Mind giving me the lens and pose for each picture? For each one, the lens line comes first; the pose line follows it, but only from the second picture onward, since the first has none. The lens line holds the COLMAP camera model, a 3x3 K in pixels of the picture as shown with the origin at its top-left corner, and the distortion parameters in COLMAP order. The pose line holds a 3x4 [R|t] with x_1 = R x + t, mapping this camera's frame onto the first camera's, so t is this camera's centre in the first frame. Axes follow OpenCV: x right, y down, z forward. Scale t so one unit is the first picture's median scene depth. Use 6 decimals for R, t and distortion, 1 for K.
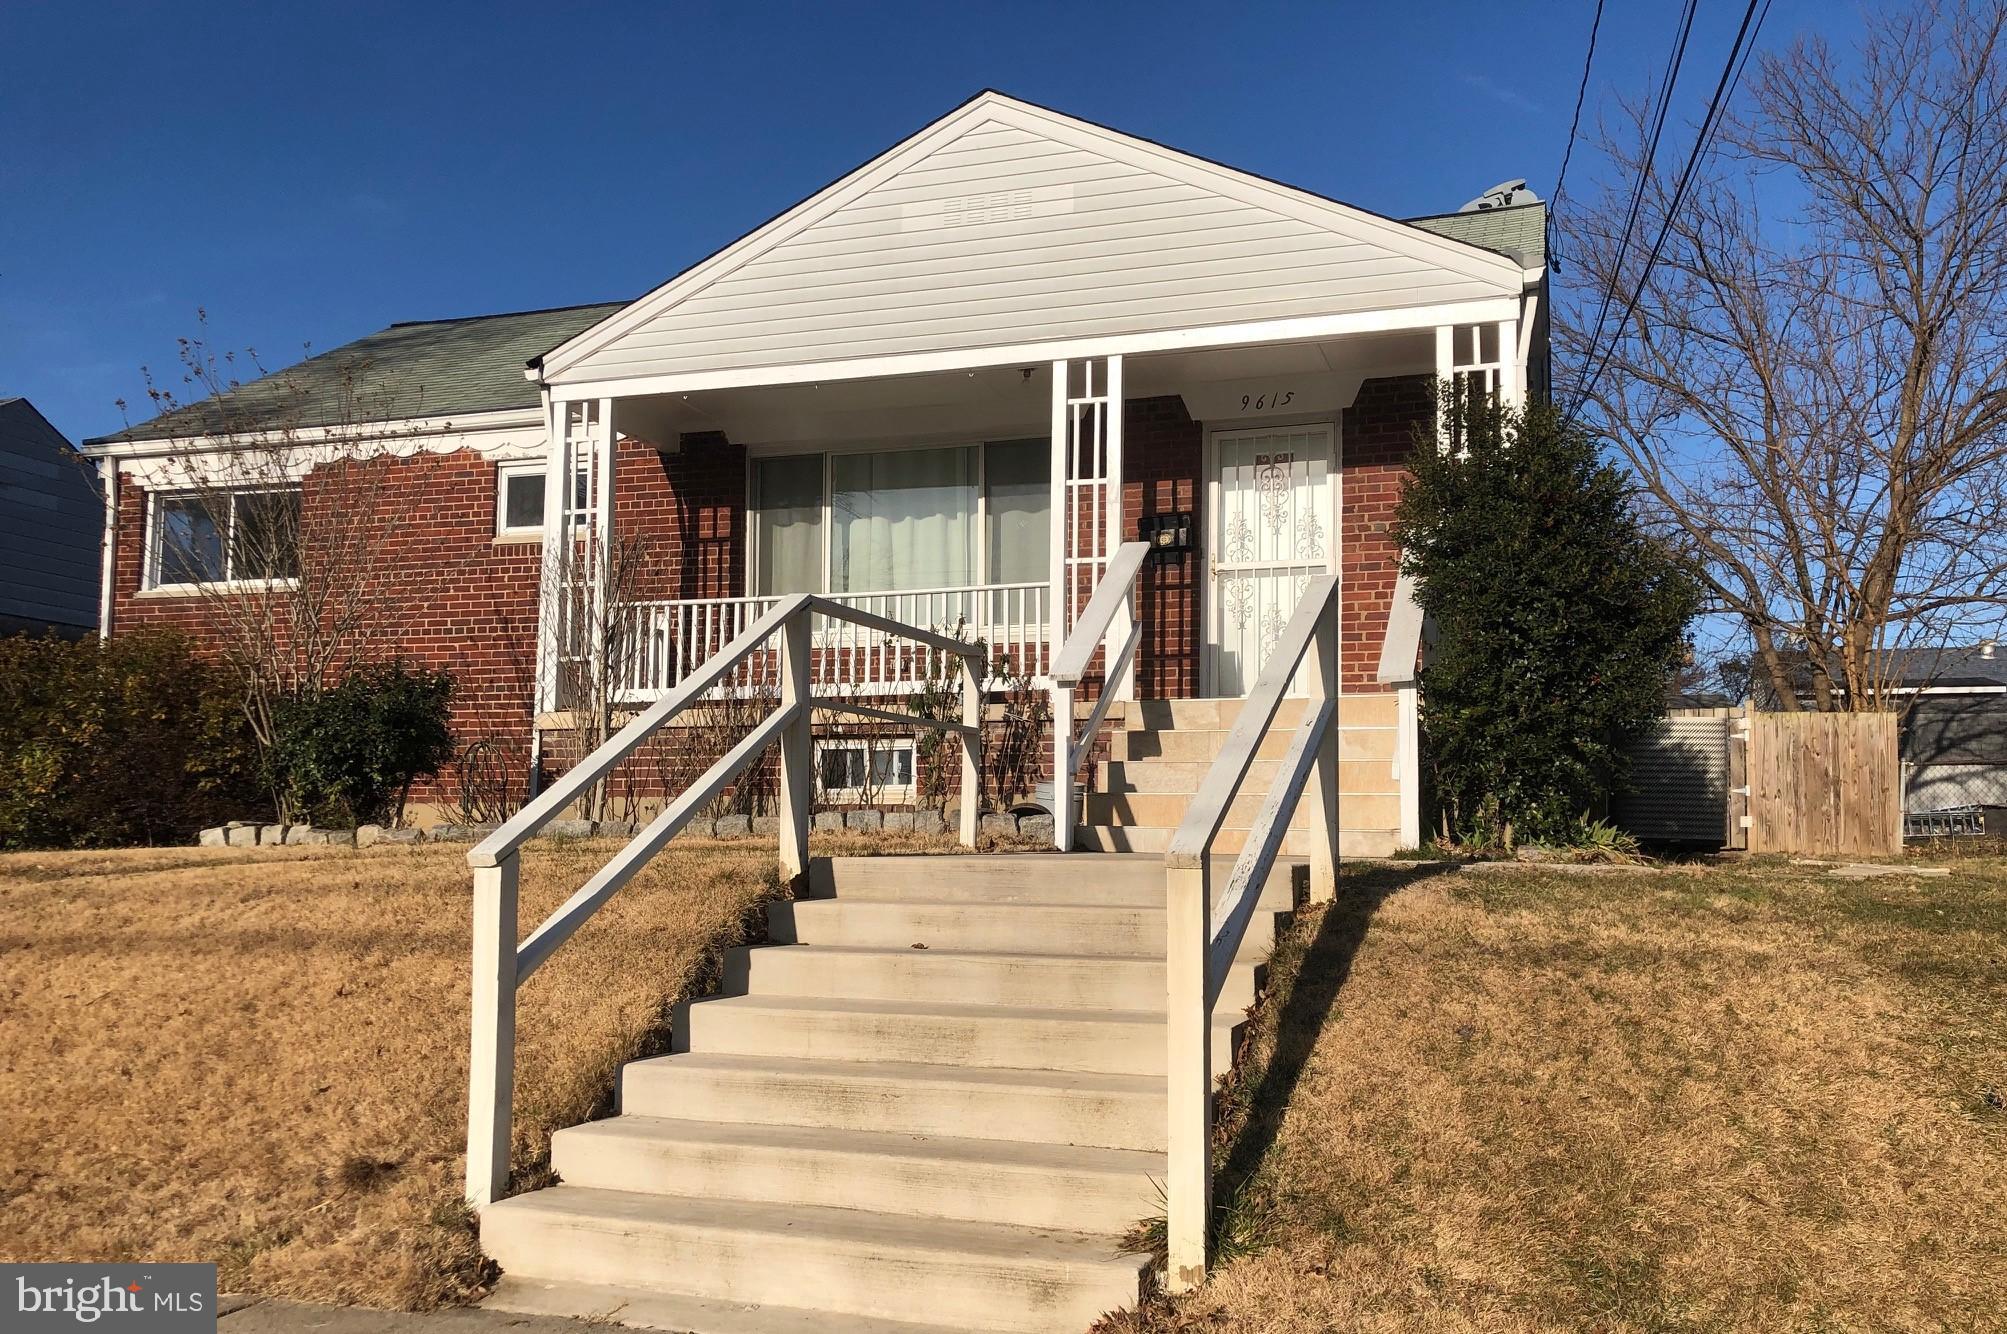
lens RADIAL K [[1658.1, 0, 1016.5], [0, 1658.1, 729.4], [0, 0, 1]] dist [0.052243, -0.055744]
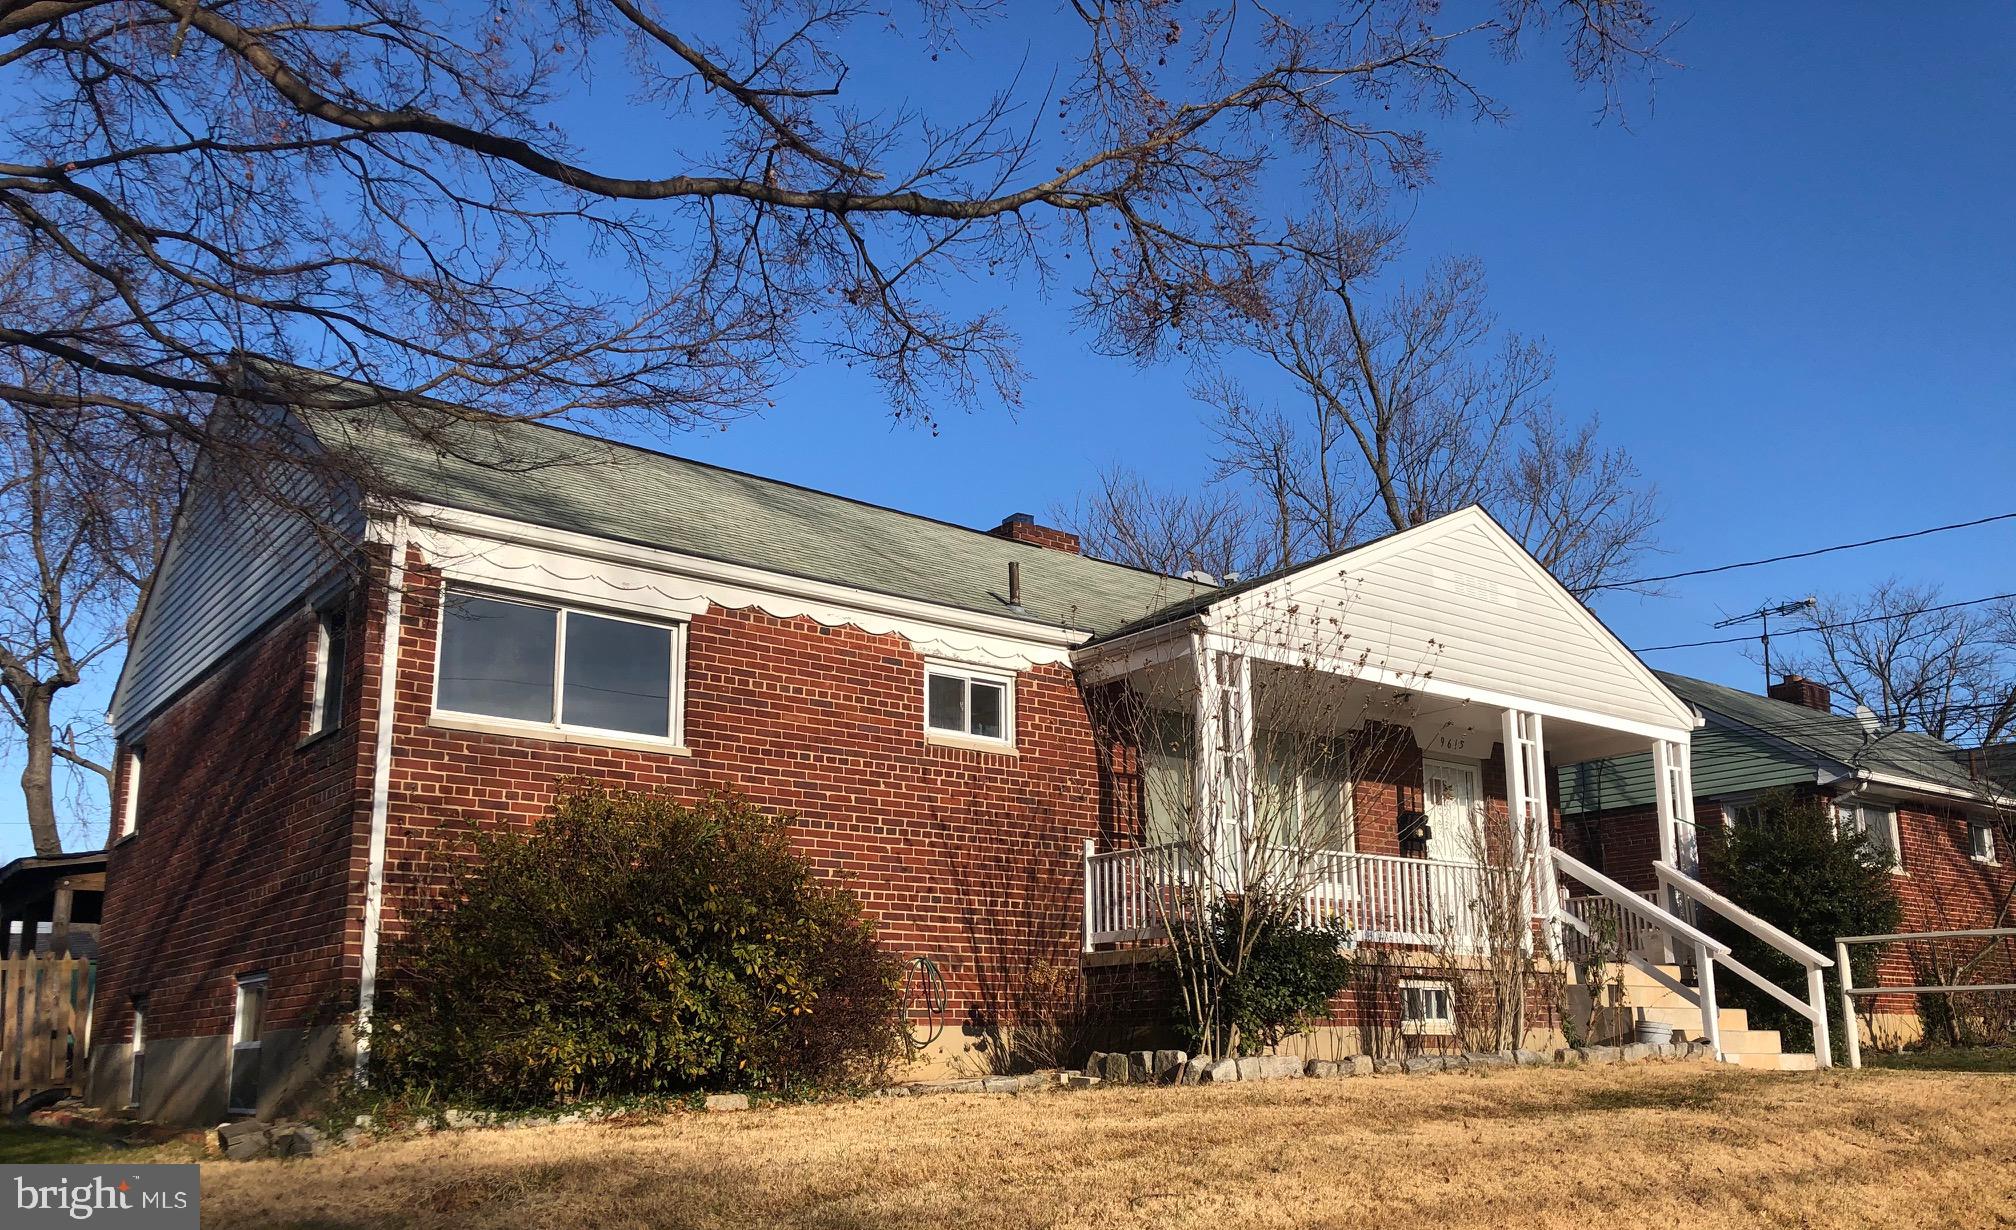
lens RADIAL K [[1655.4, 0, 1009.4], [0, 1655.4, 742.8], [0, 0, 1]] dist [0.052543, -0.066231]
pose [[0.561167, 0.142441, 0.815354, -1.296793], [-0.050437, 0.989135, -0.138087, 0.017785], [-0.826164, 0.036366, 0.562254, 0.549418]]
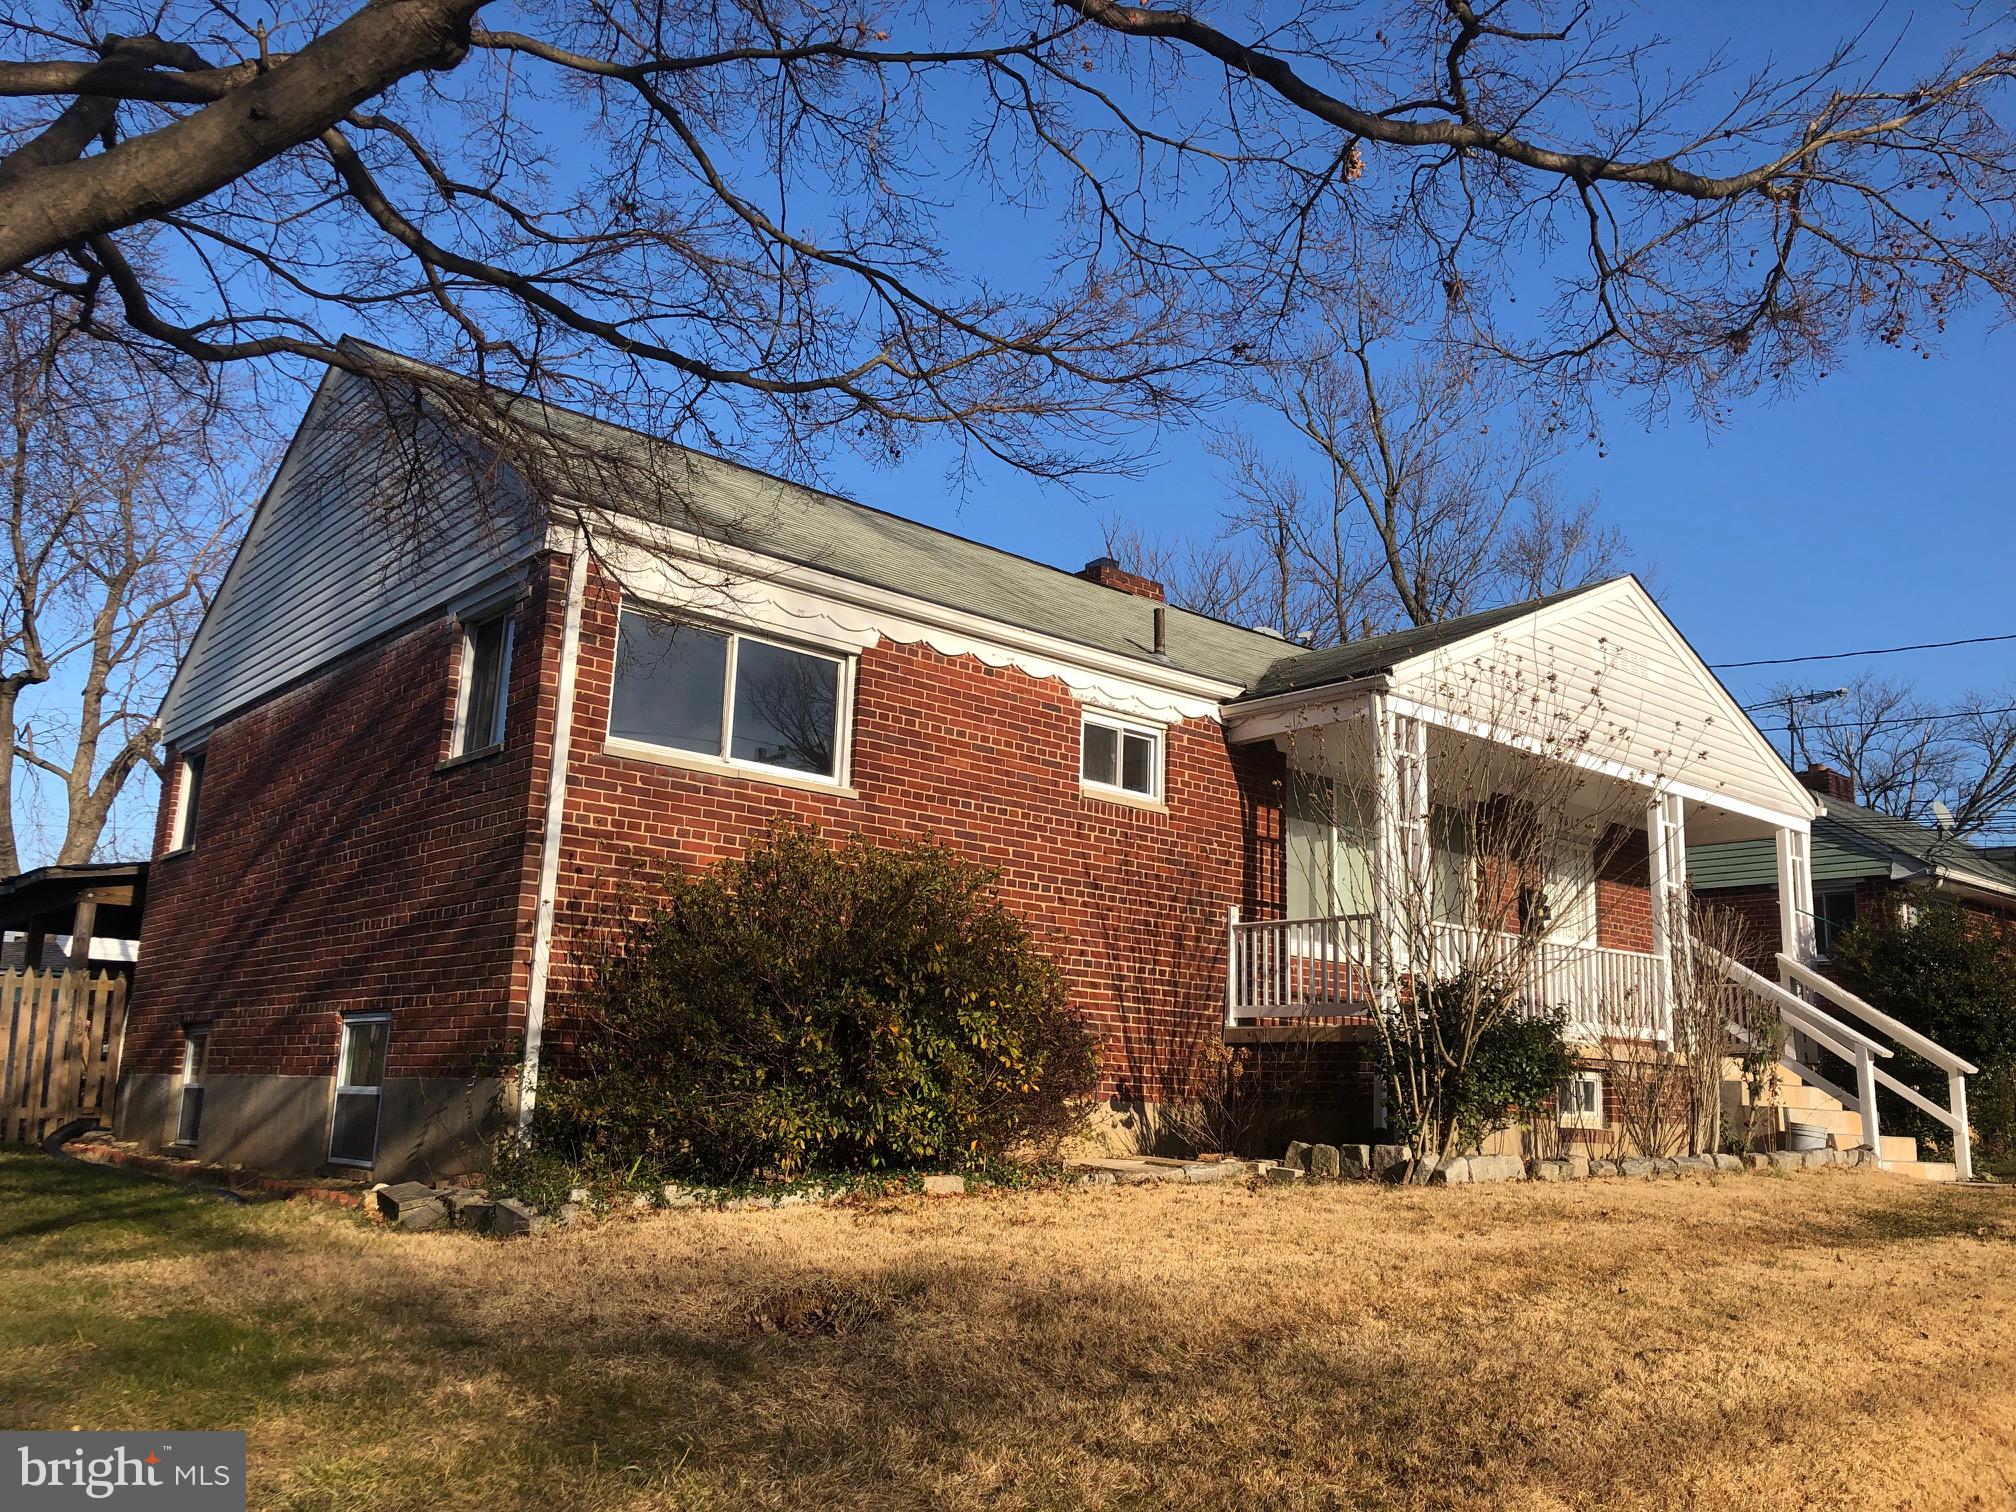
lens RADIAL K [[1655.4, 0, 988.4], [0, 1655.4, 759.5], [0, 0, 1]] dist [0.044787, -0.044068]
pose [[0.523332, 0.184365, 0.831946, -1.326020], [-0.095286, 0.982852, -0.157868, 0.014873], [-0.846785, 0.003344, 0.531925, 0.721101]]
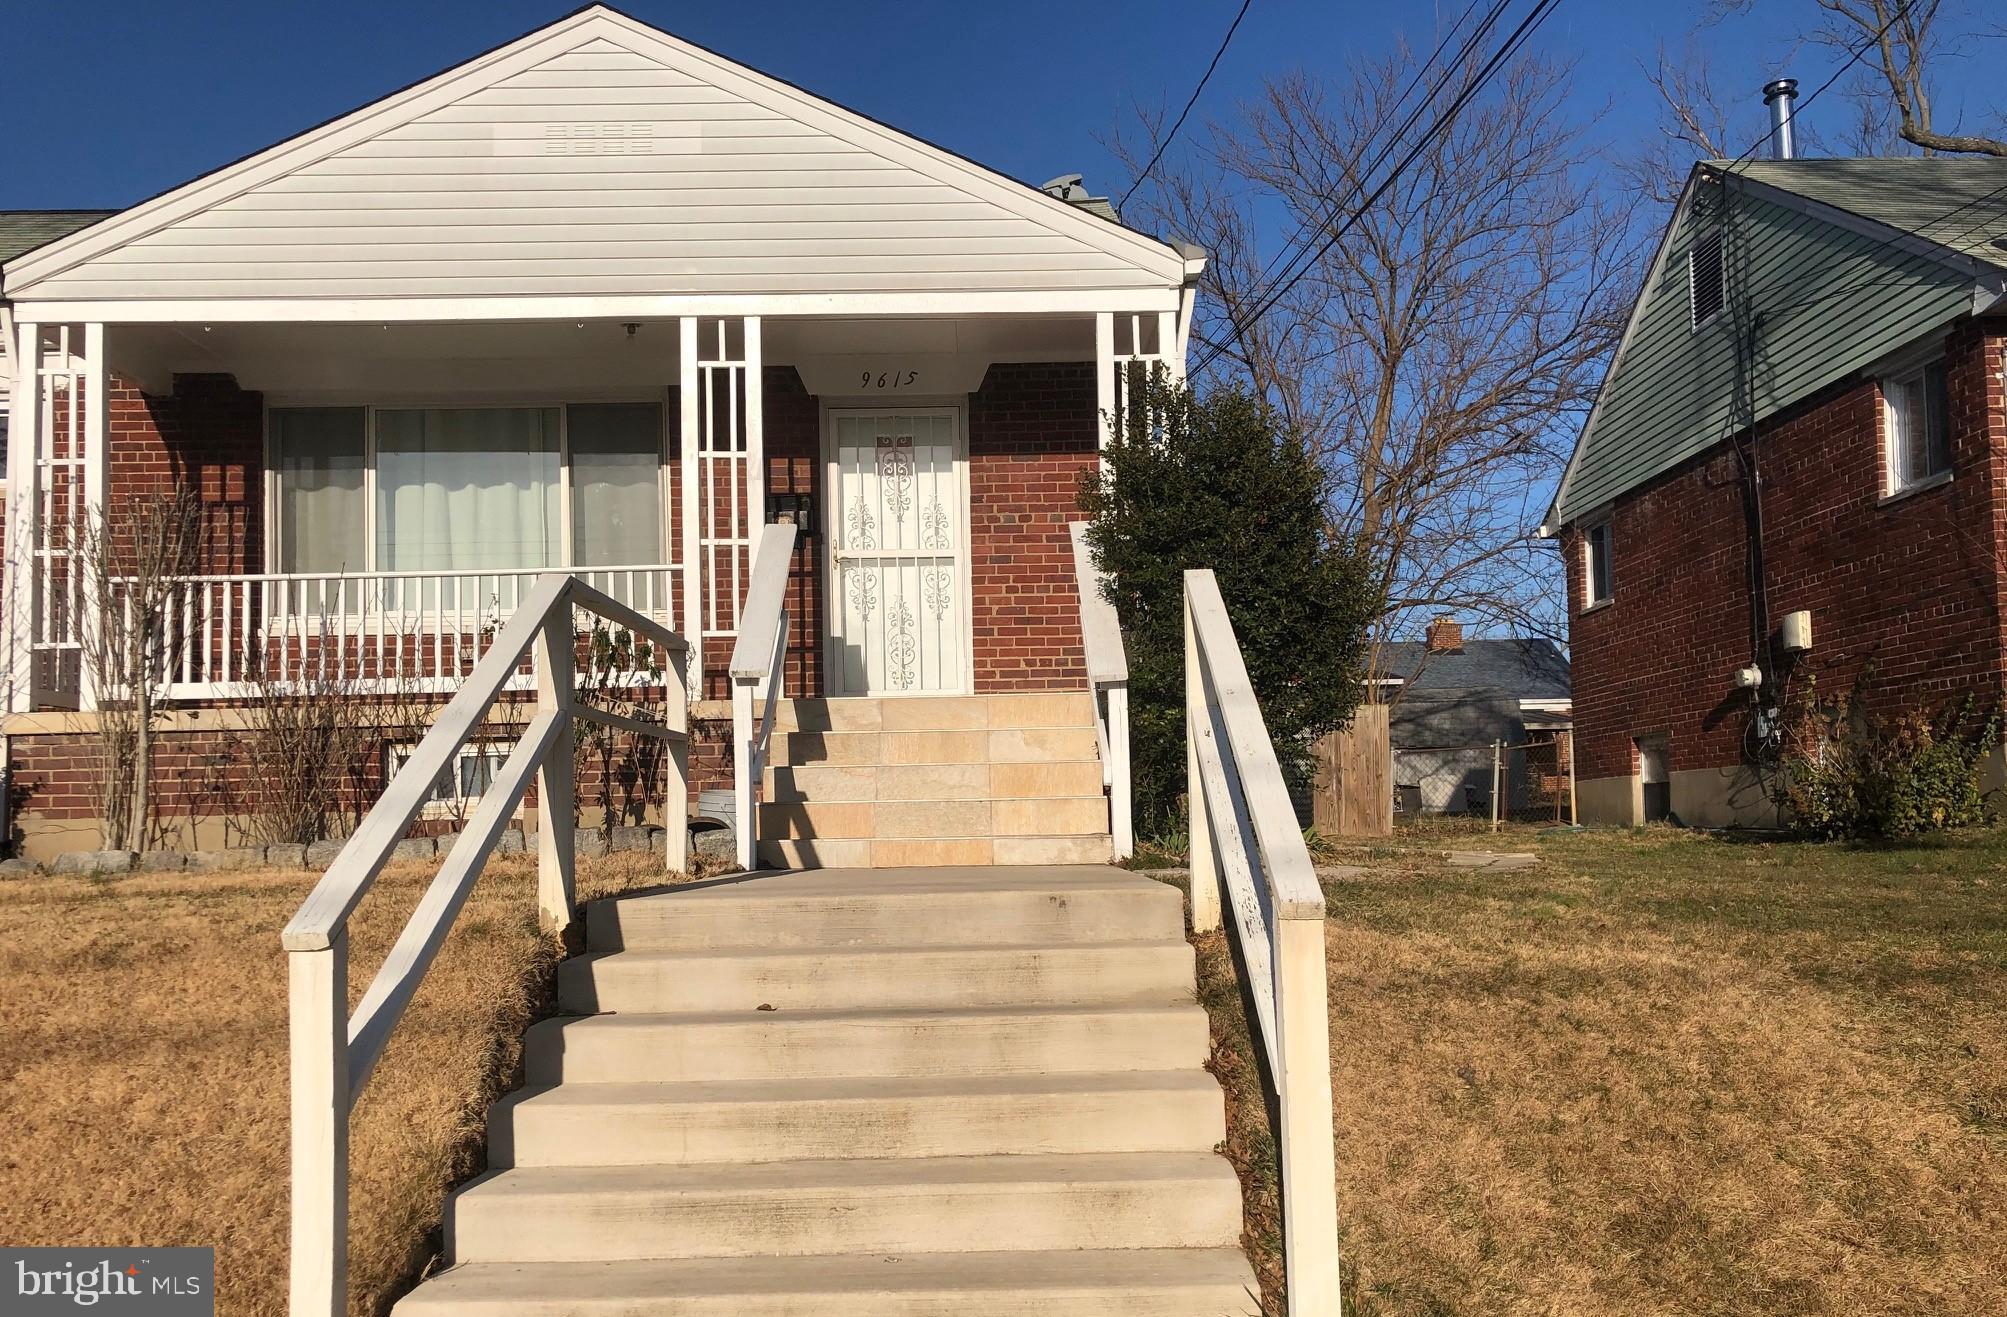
lens RADIAL K [[1649.9, 0, 999.8], [0, 1649.9, 757.2], [0, 0, 1]] dist [0.085307, -0.127355]
pose [[0.943120, -0.013581, 0.332174, -0.112224], [0.005575, 0.999671, 0.025043, -0.007063], [-0.332405, -0.021766, 0.942886, 0.094563]]
